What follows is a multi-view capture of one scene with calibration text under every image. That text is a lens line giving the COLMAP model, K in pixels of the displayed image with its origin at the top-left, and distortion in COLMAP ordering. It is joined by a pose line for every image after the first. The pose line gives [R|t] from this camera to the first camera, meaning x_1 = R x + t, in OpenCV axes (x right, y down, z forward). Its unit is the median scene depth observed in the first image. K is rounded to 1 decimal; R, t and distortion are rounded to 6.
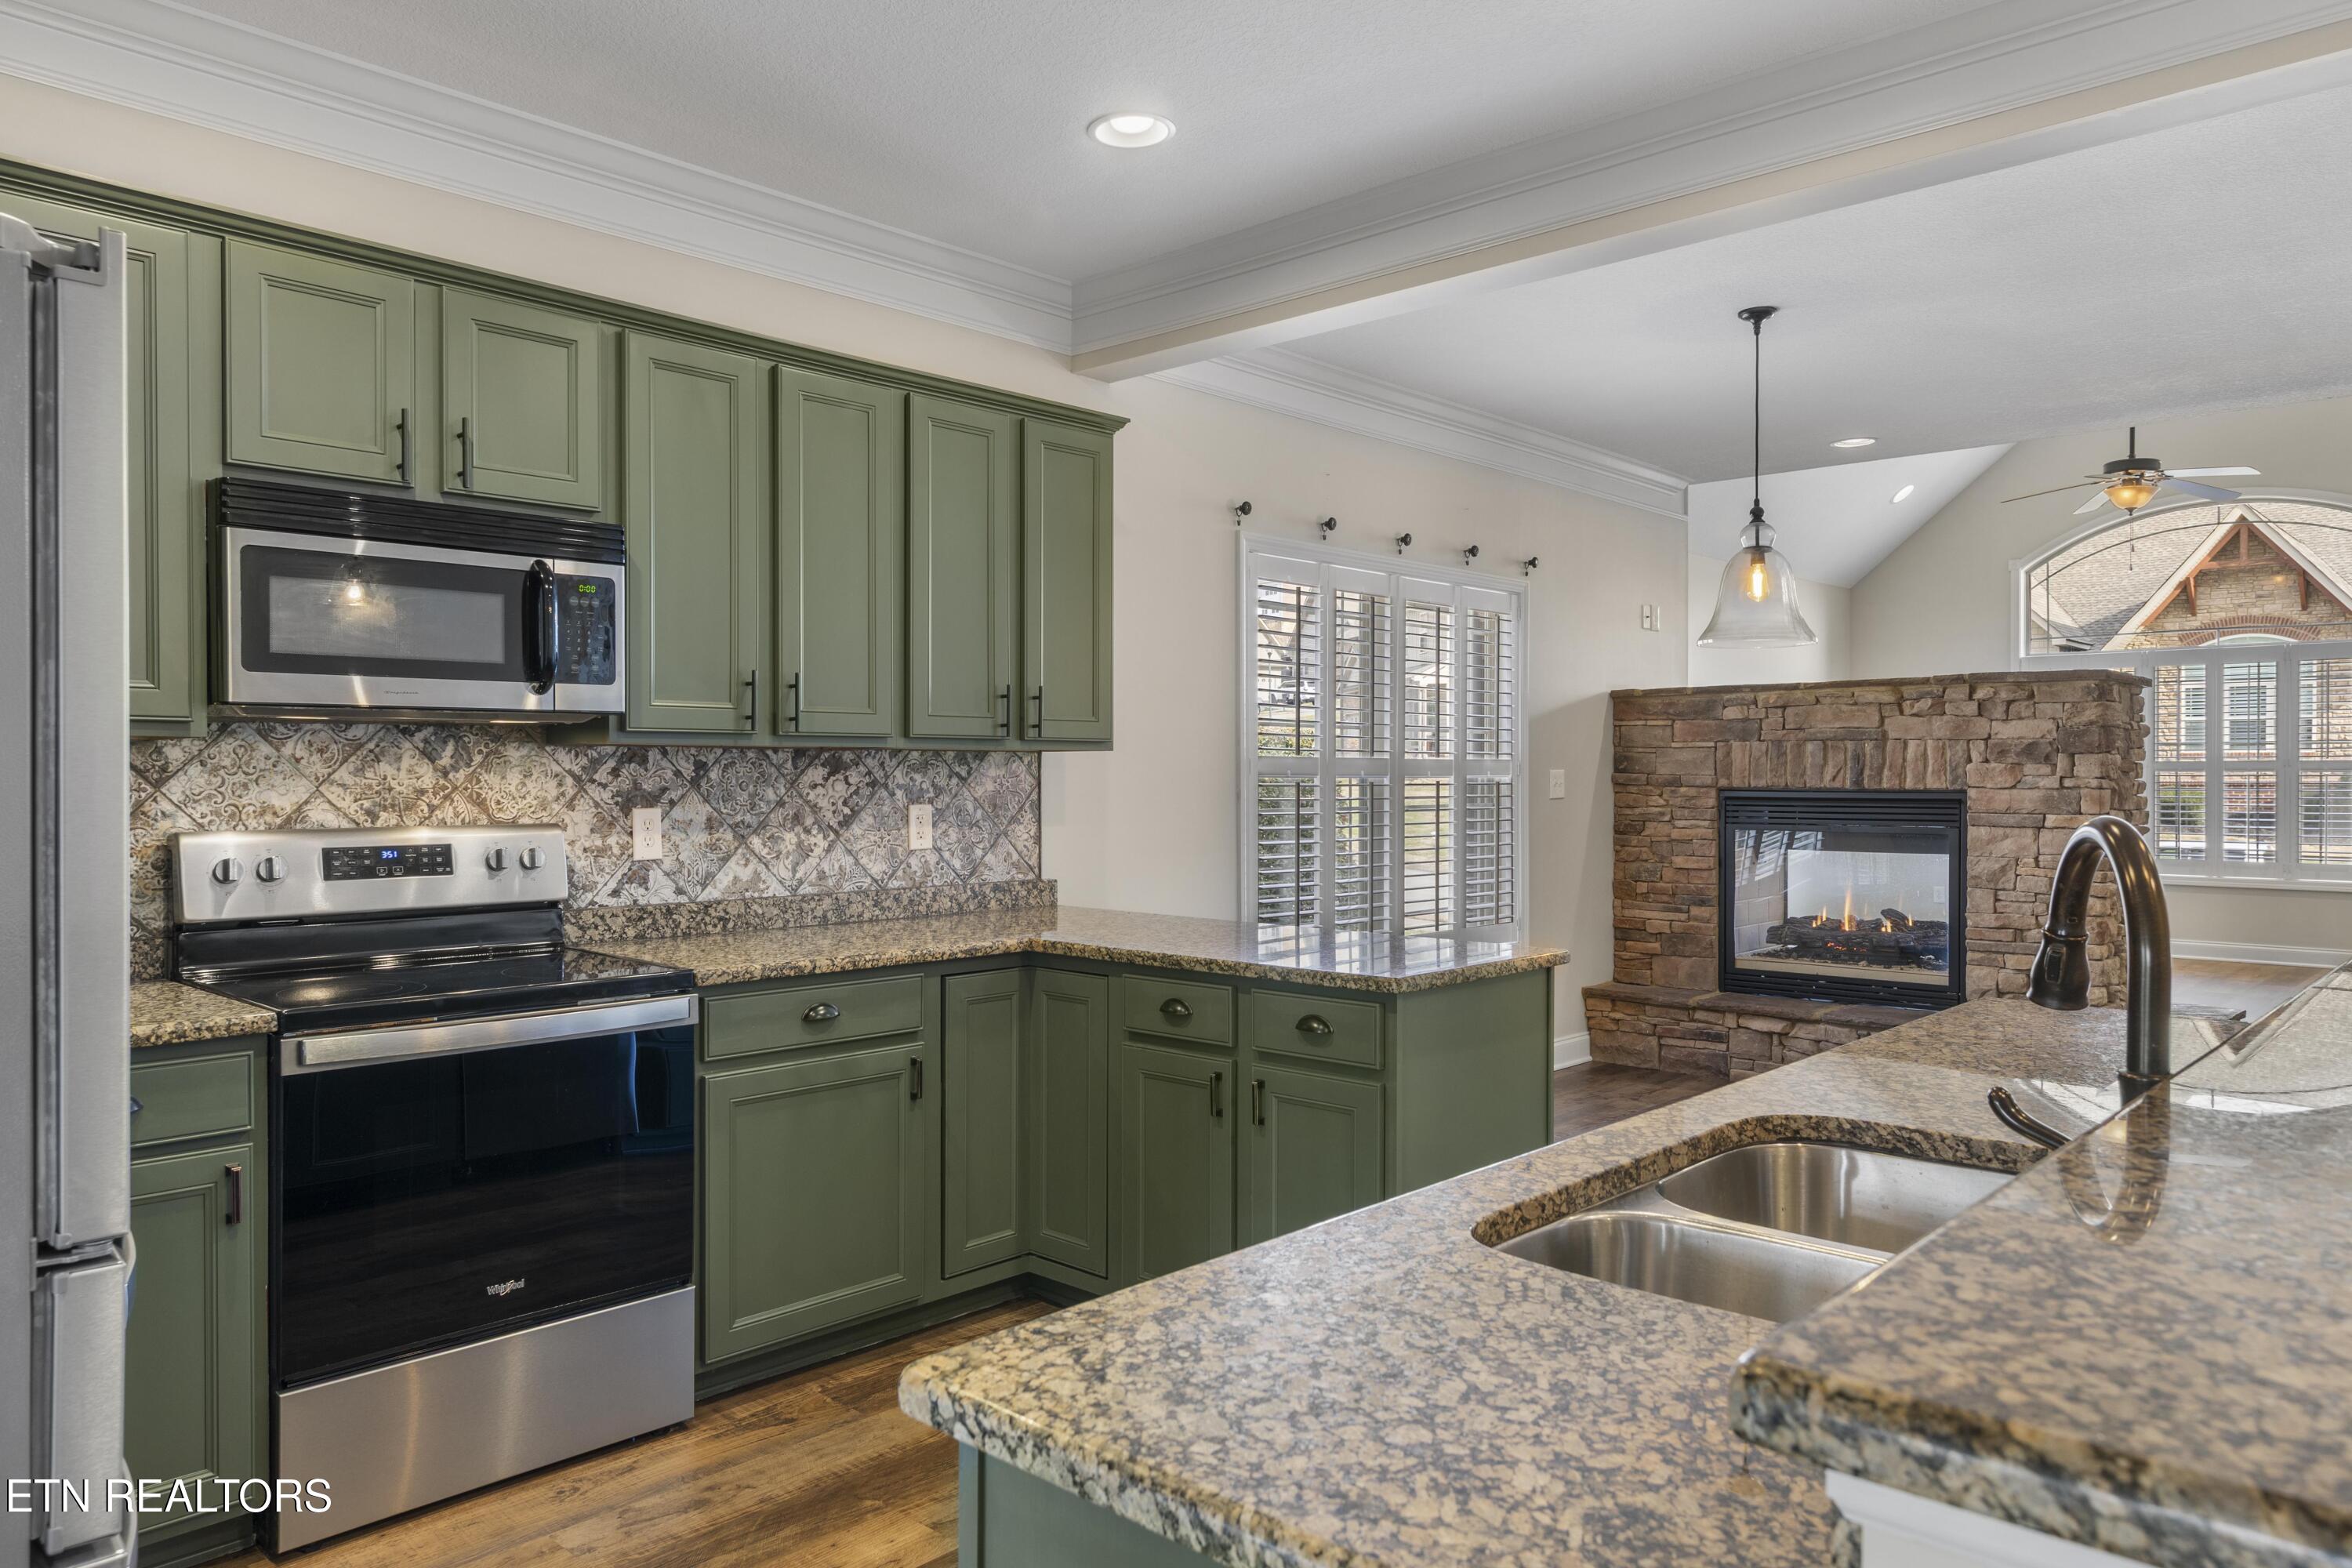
lens RADIAL K [[1595.4, 0, 1121.0], [0, 1595.4, 785.3], [0, 0, 1]] dist [-0.000584, 0.005486]
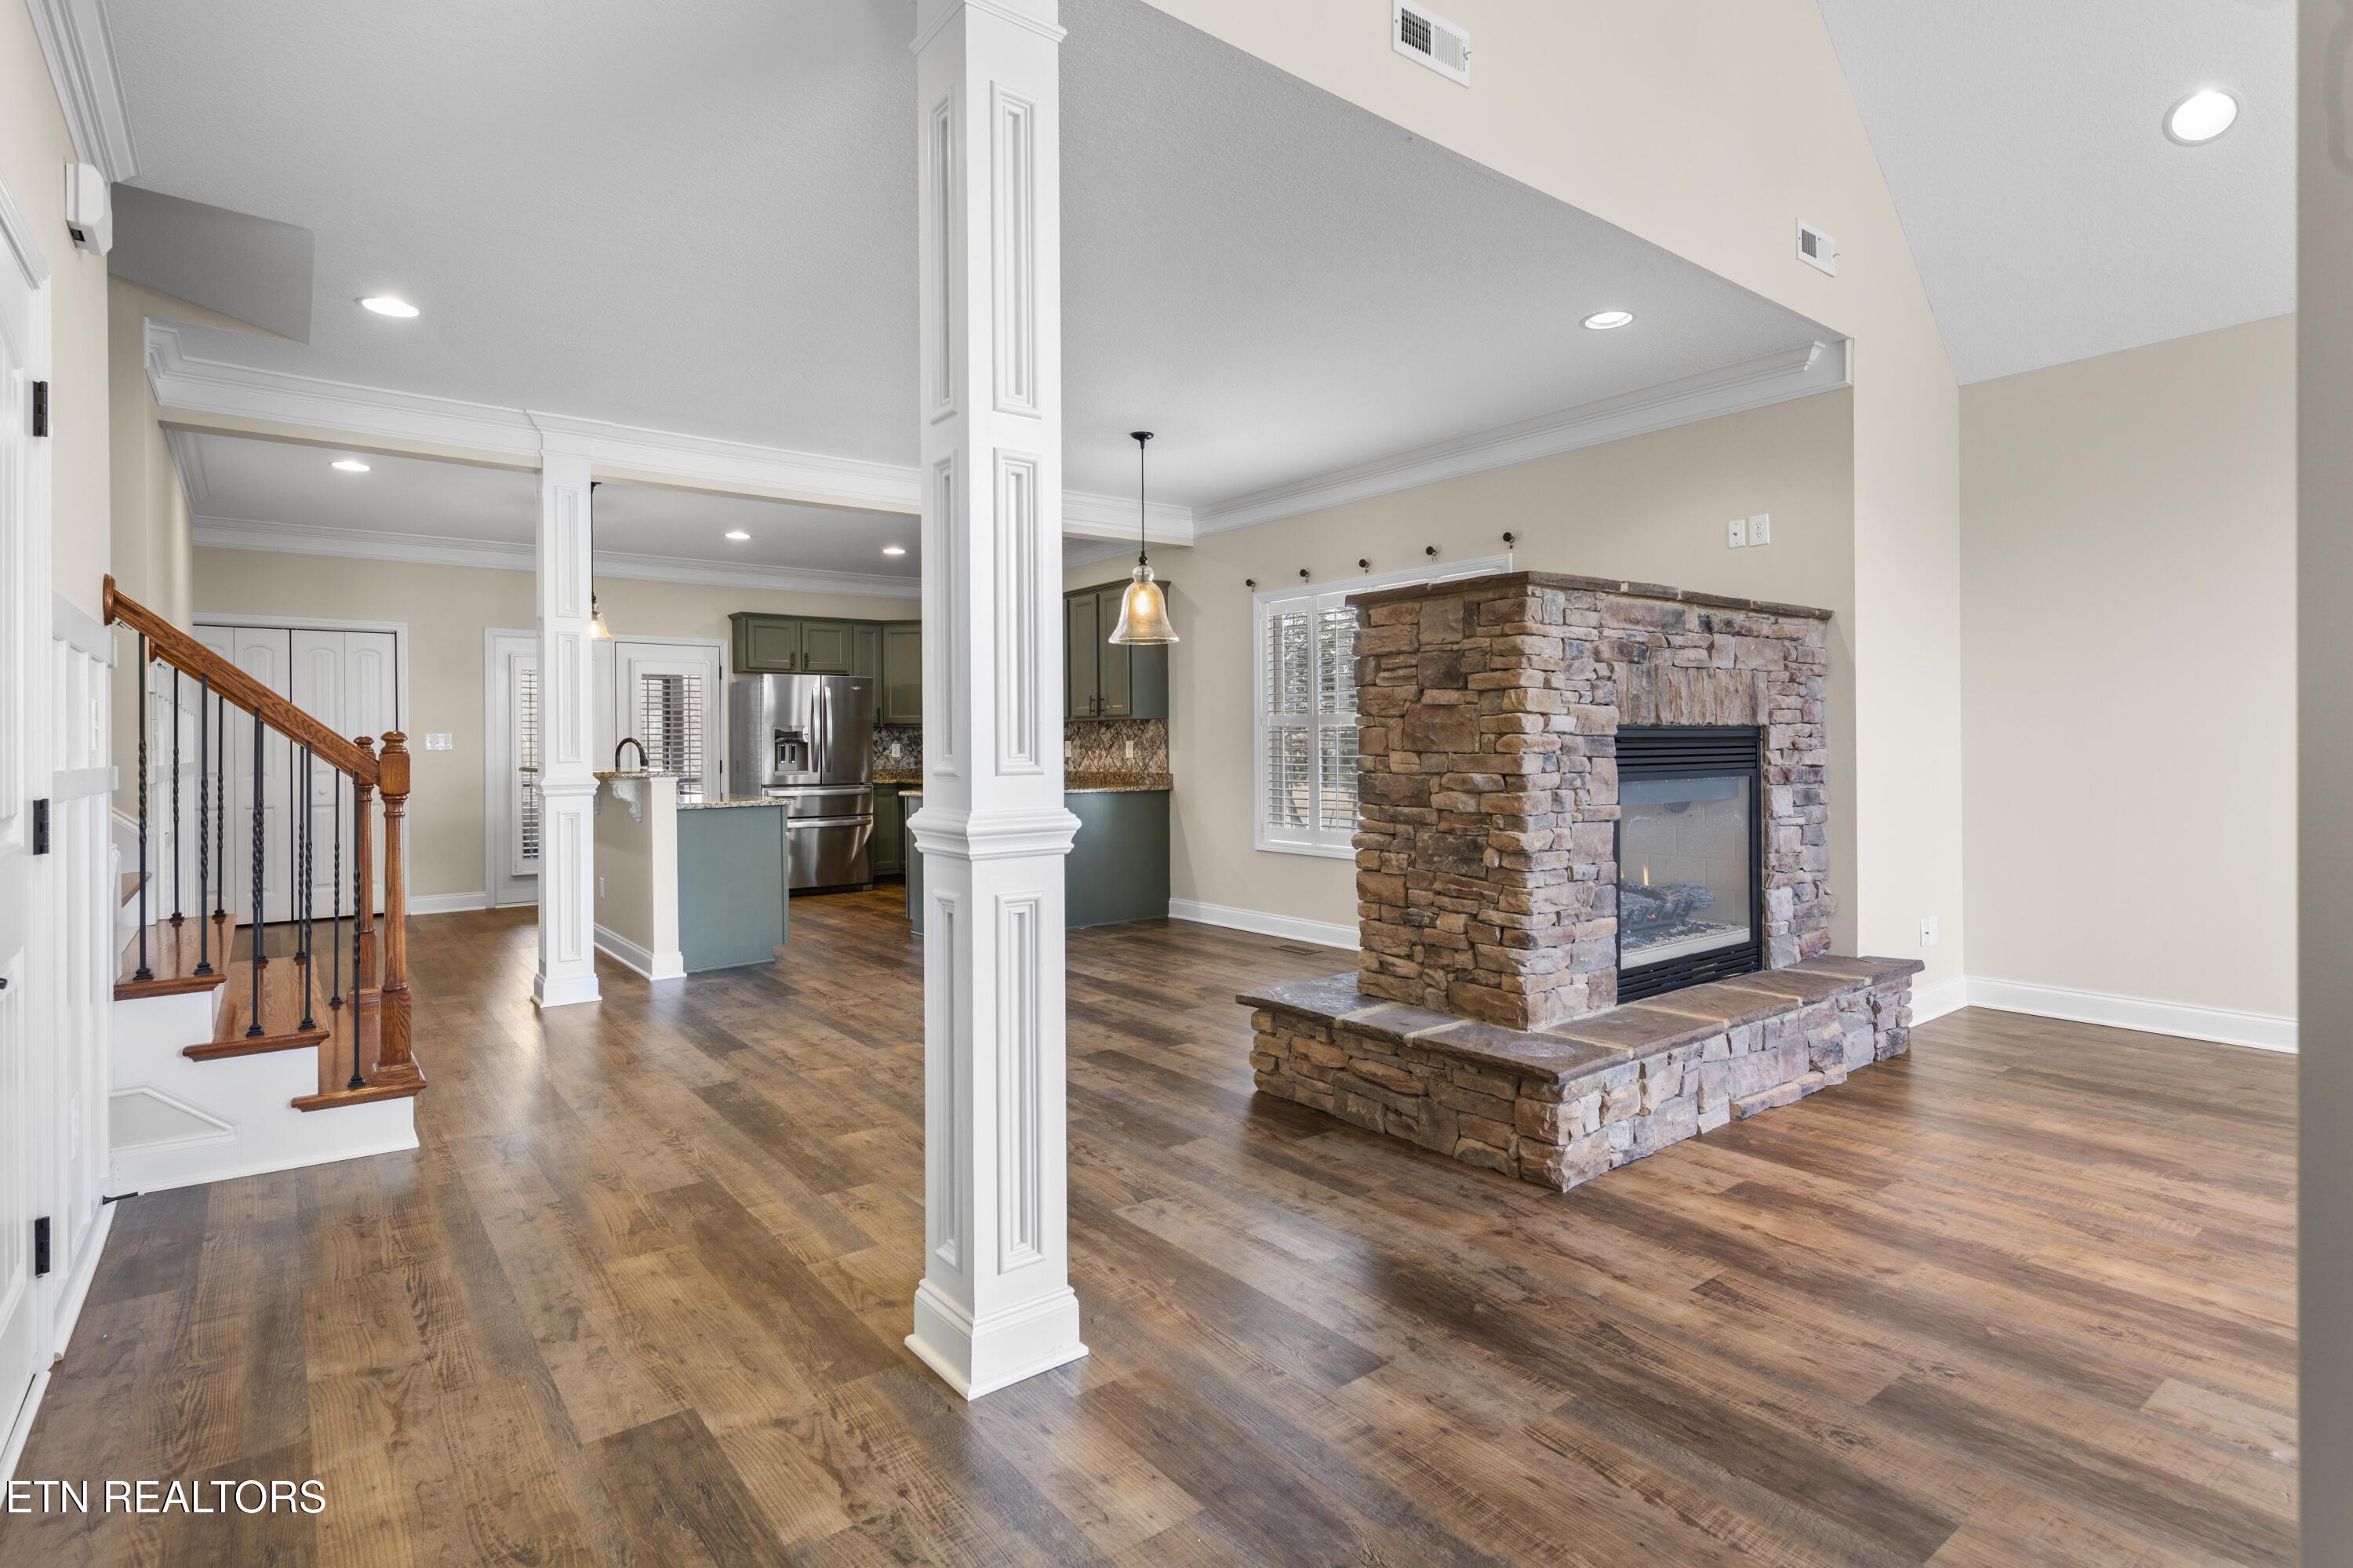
lens RADIAL K [[1125.3, 0, 1172.0], [0, 1125.3, 740.9], [0, 0, 1]] dist [0.007081, 0.000709]
pose [[-0.146206, -0.001153, -0.989254, 1.609621], [0.003381, 0.999993, -0.001665, 0.014332], [0.989248, -0.003588, -0.146201, 1.255638]]
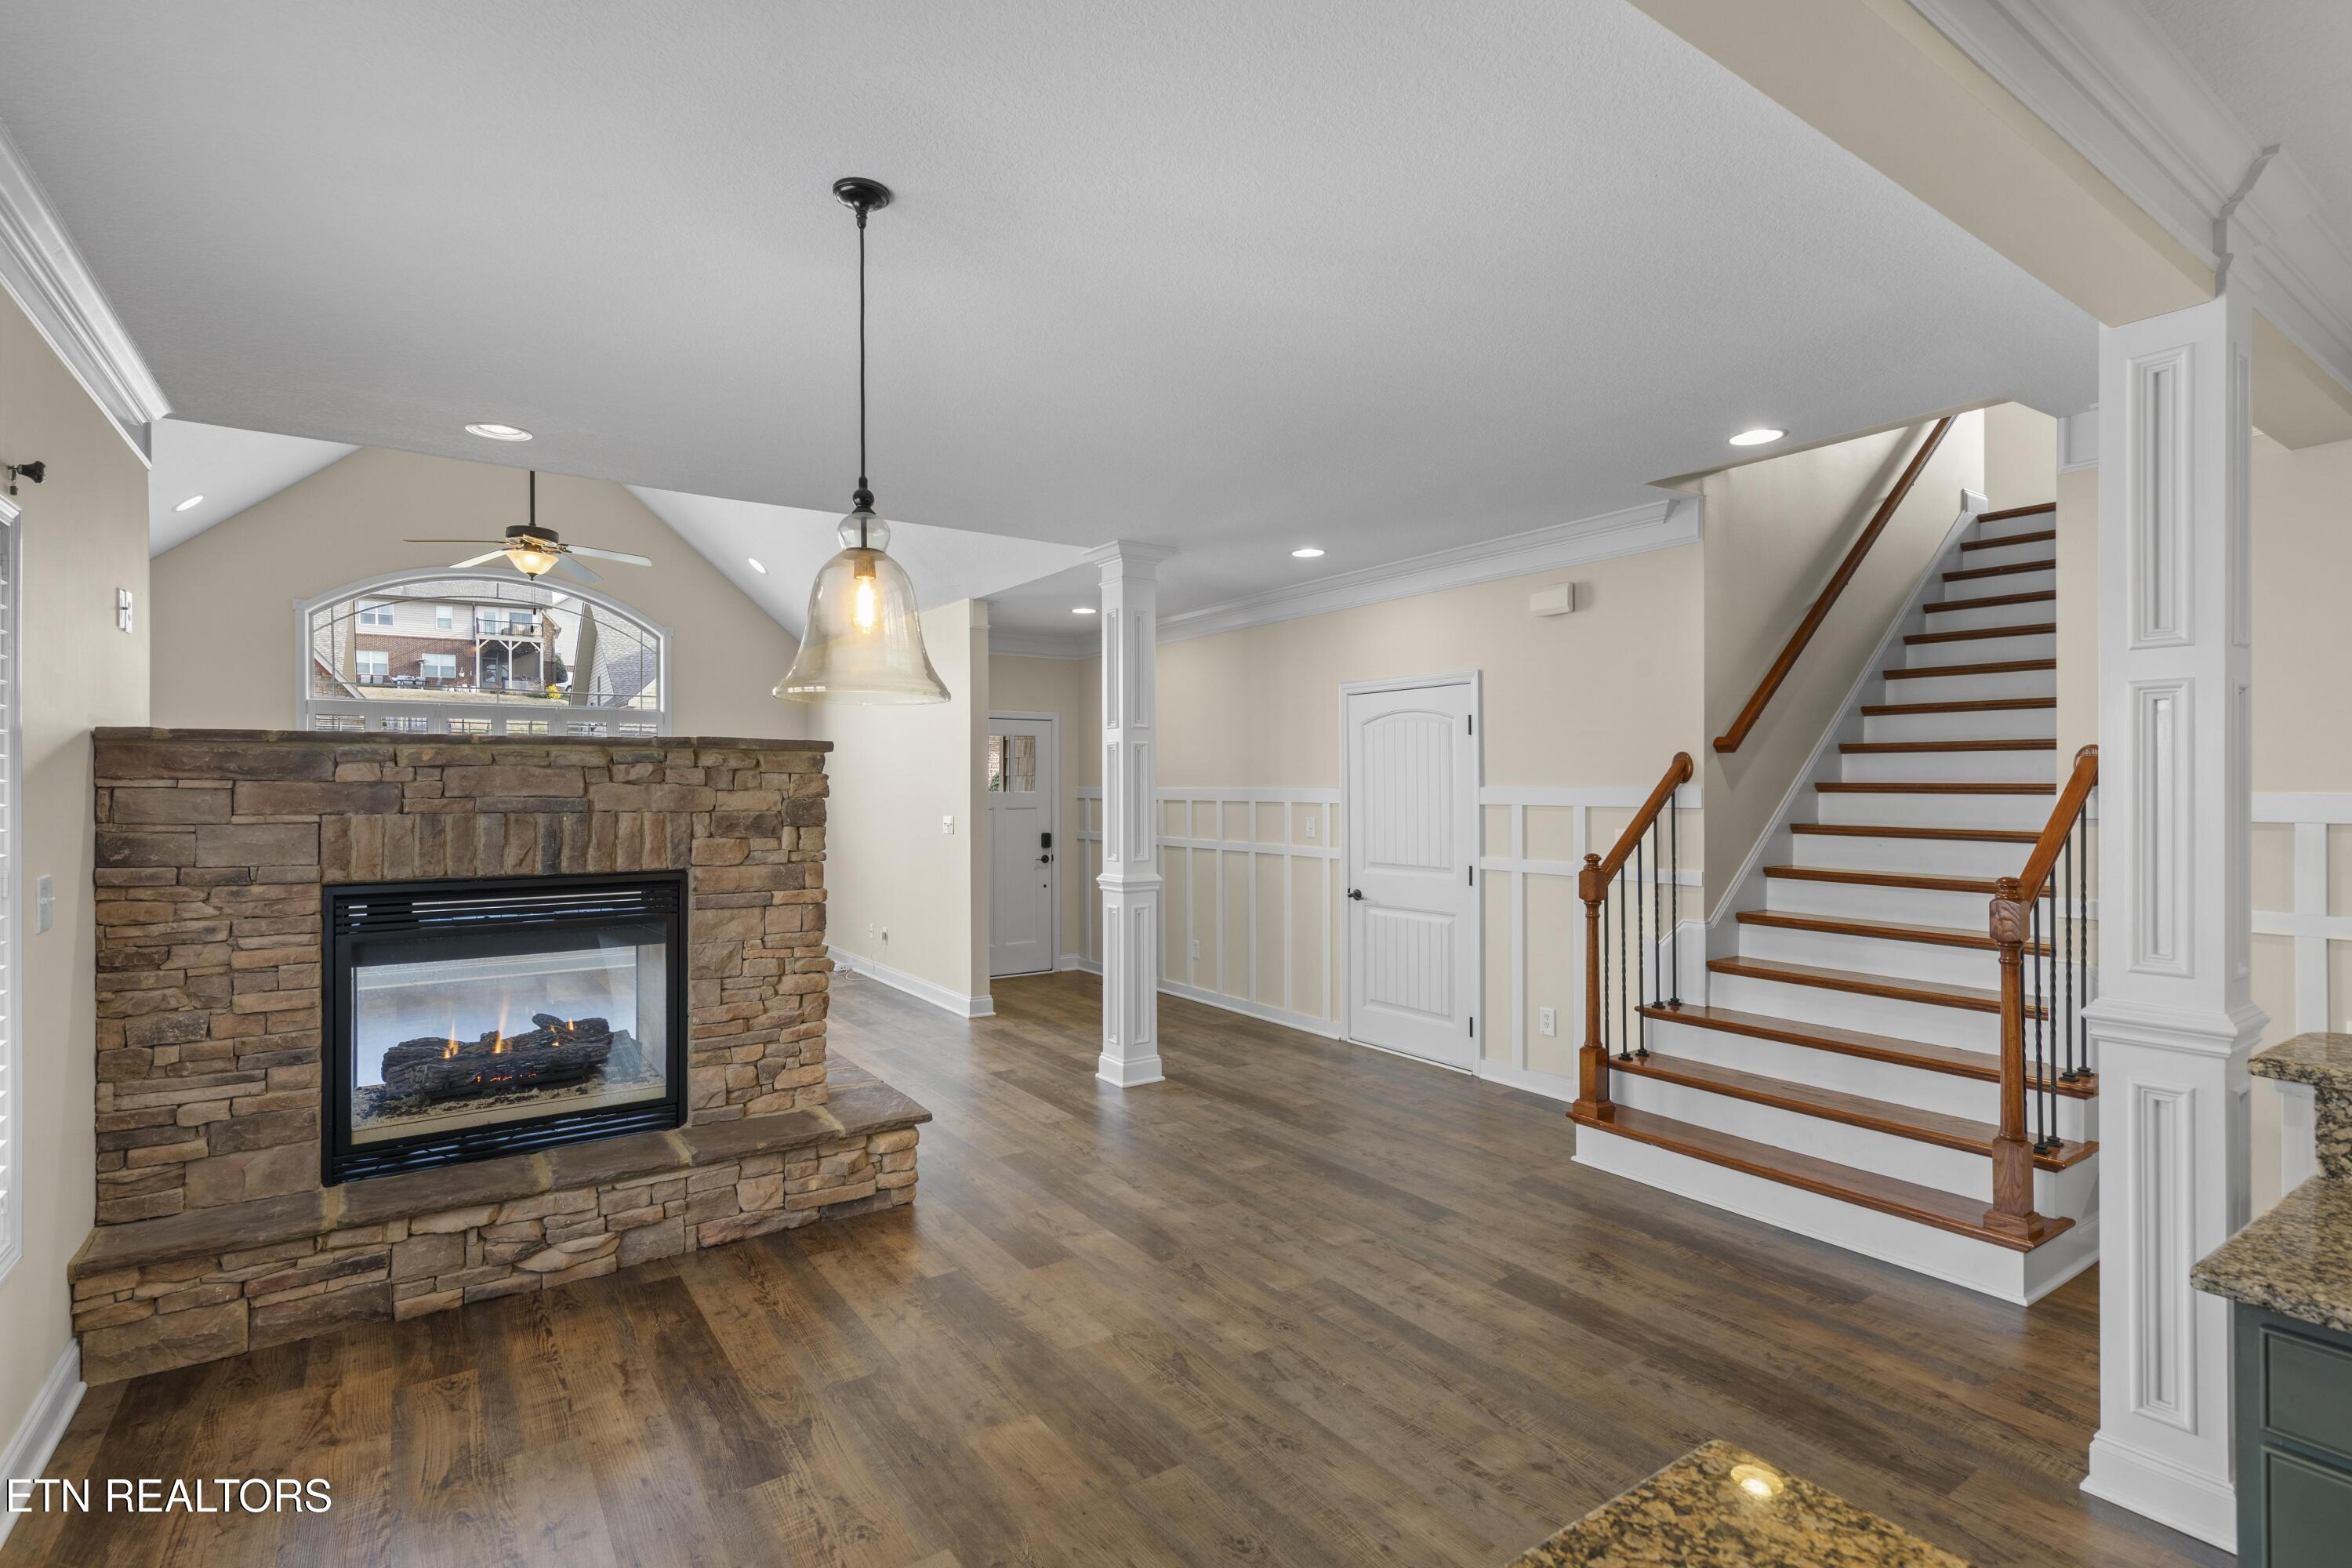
lens RADIAL K [[1124.8, 0, 1181.8], [0, 1124.8, 783.1], [0, 0, 1]] dist [0.007081, 0.000709]
pose [[0.190535, 0.002655, 0.981677, -0.034455], [0.007484, 0.999963, -0.004157, -0.053095], [-0.981652, 0.008139, 0.190508, 0.822988]]
